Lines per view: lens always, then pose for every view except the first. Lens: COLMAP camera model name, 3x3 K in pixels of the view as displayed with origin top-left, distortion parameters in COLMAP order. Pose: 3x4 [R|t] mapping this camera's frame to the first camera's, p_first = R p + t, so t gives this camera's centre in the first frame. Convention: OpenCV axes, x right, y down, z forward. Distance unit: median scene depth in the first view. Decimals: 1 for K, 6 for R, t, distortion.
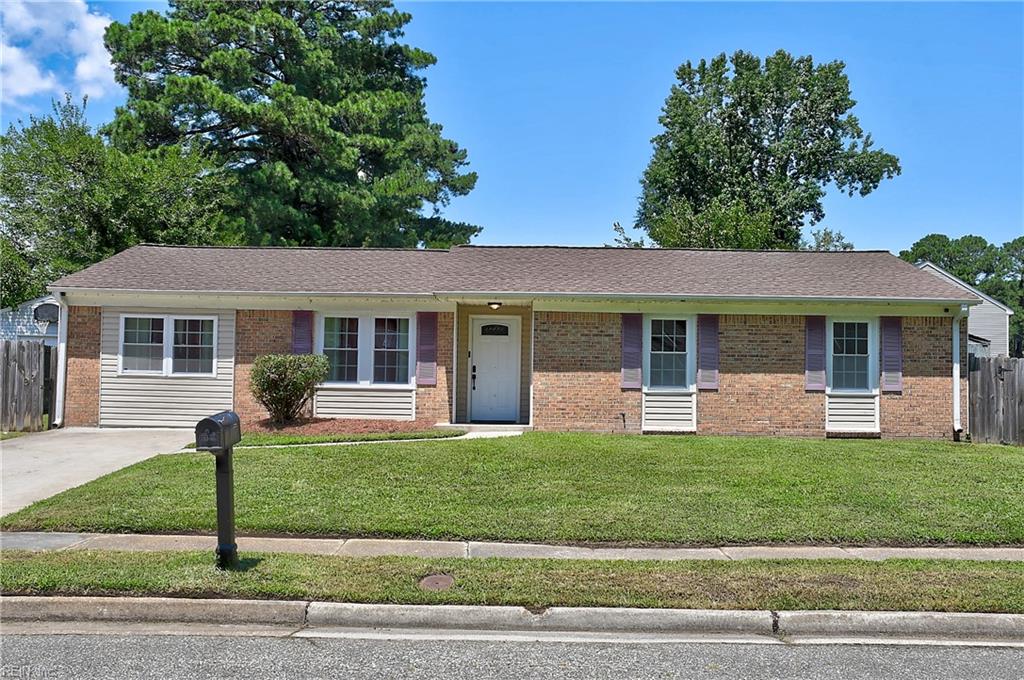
lens RADIAL K [[973.3, 0, 513.0], [0, 973.3, 337.8], [0, 0, 1]] dist [0.000671, 0.000000]
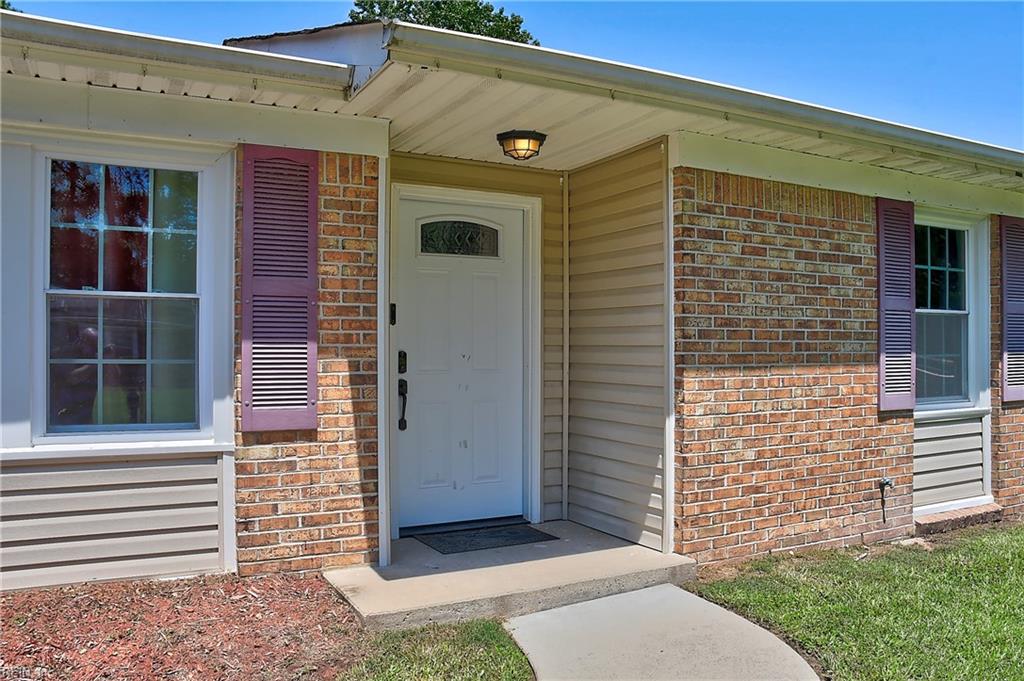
lens RADIAL K [[810.7, 0, 510.5], [0, 810.7, 344.3], [0, 0, 1]] dist [-0.048630, 0.003379]
pose [[0.879967, -0.014841, 0.474802, -0.139763], [-0.007532, 0.998950, 0.045185, 0.015433], [-0.474974, -0.043338, 0.878932, 0.802669]]
